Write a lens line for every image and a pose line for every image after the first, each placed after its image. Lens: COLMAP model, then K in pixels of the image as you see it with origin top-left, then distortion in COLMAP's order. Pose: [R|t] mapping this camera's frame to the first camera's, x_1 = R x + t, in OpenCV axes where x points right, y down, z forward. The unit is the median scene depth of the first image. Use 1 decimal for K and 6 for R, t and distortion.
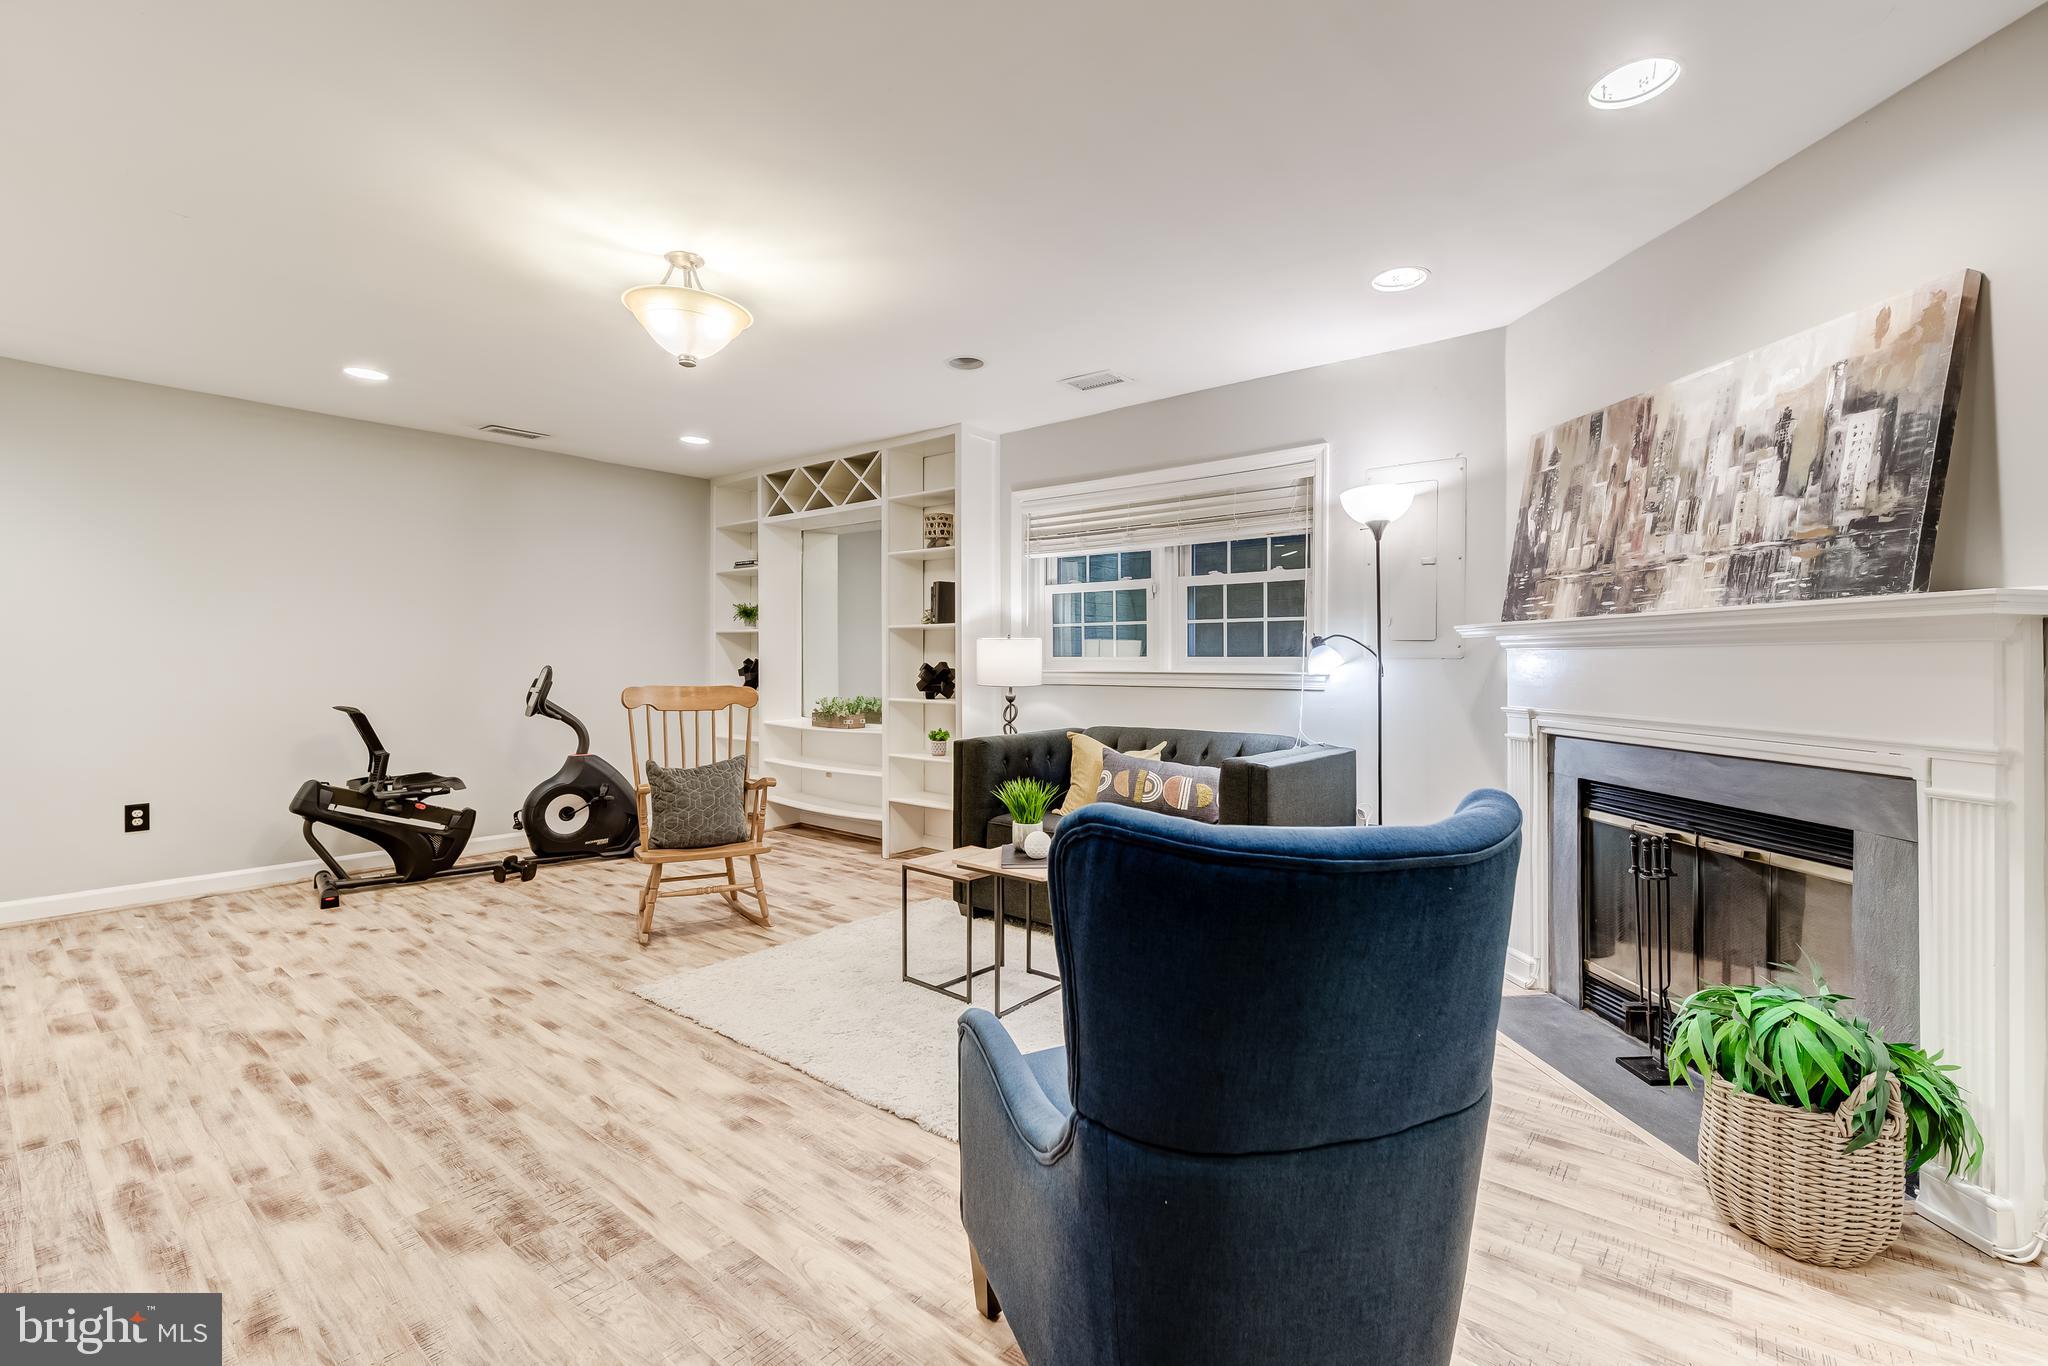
lens RADIAL K [[894.4, 0, 1047.6], [0, 894.4, 658.1], [0, 0, 1]] dist [0.002139, 0.000060]
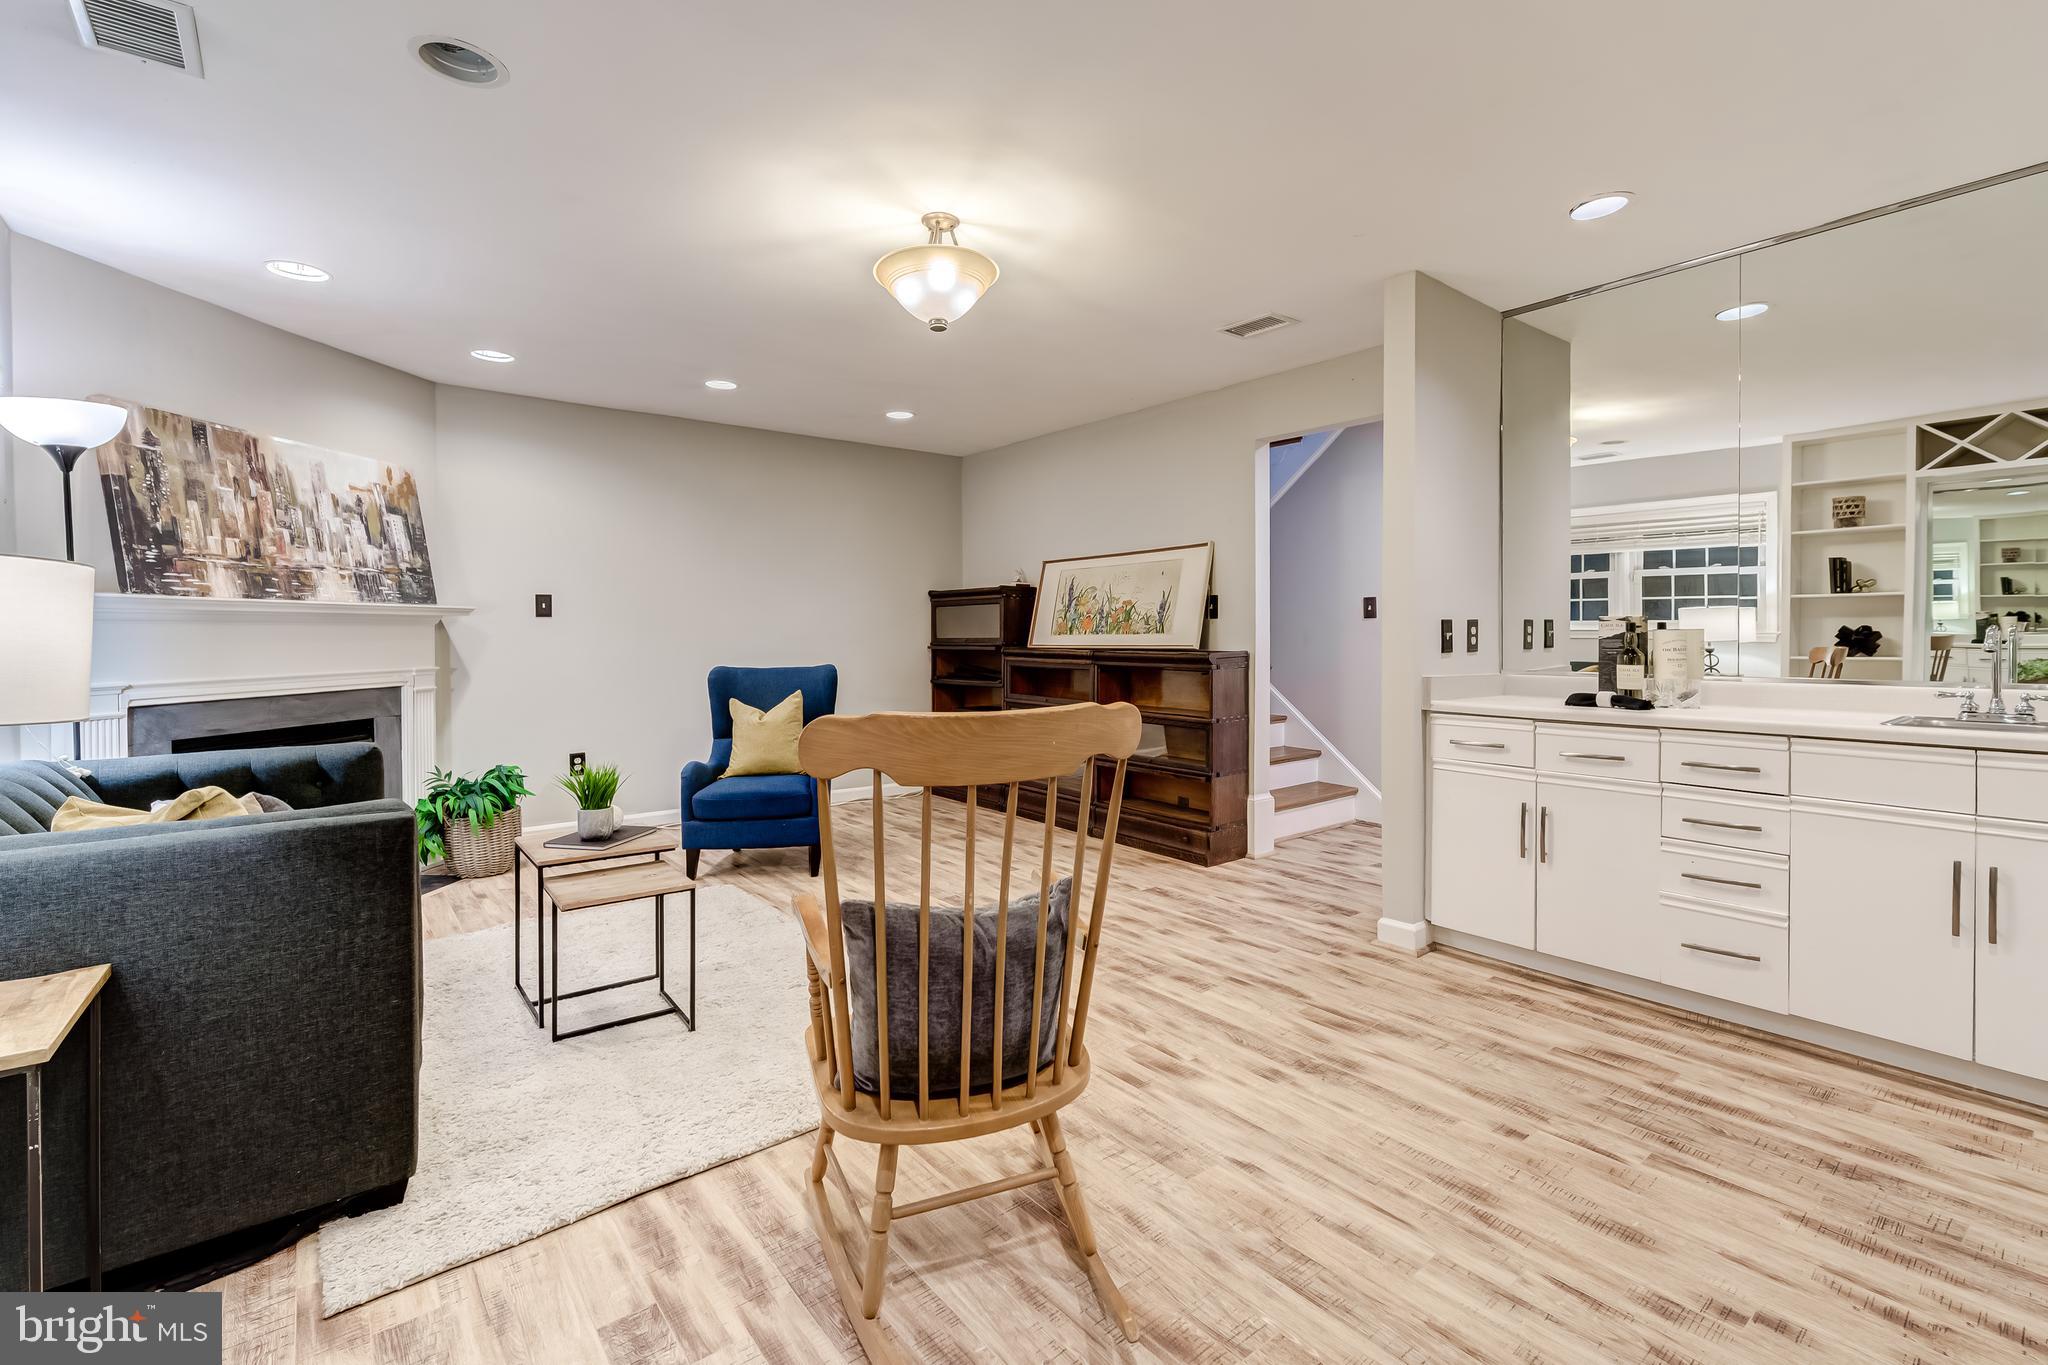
lens RADIAL K [[896.6, 0, 1027.2], [0, 896.6, 637.6], [0, 0, 1]] dist [0.002527, 0.000070]
pose [[-0.975959, -0.001930, 0.217944, -0.573516], [-0.000947, 0.999989, 0.004615, 0.001264], [-0.217951, 0.004298, -0.975950, 1.566678]]
